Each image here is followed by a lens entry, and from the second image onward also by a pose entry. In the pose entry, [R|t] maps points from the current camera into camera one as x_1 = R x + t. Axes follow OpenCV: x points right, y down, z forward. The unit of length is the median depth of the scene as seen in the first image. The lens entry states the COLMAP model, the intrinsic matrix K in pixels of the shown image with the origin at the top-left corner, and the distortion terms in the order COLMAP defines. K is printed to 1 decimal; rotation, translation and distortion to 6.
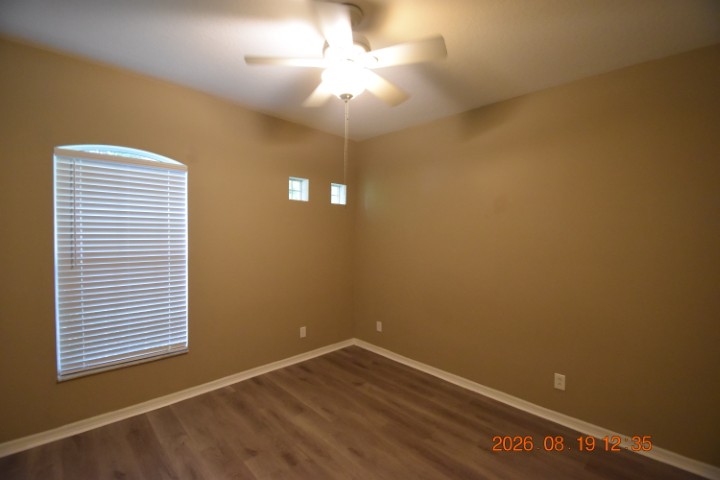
lens RADIAL K [[312.5, 0, 356.2], [0, 312.5, 242.8], [0, 0, 1]] dist [0.002401, -0.010766]
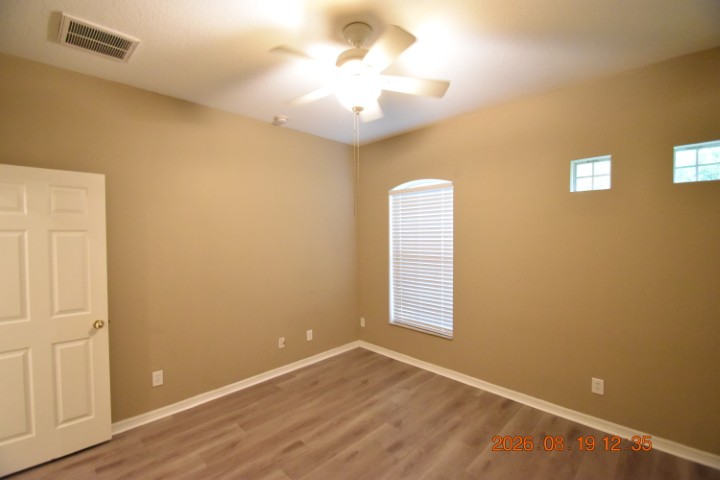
lens RADIAL K [[312.5, 0, 356.2], [0, 312.5, 242.8], [0, 0, 1]] dist [0.002401, -0.010766]
pose [[0.011809, 0.008084, -0.999898, 0.700721], [-0.029619, 0.999531, 0.007731, -0.014299], [0.999491, 0.029525, 0.012043, 0.677373]]
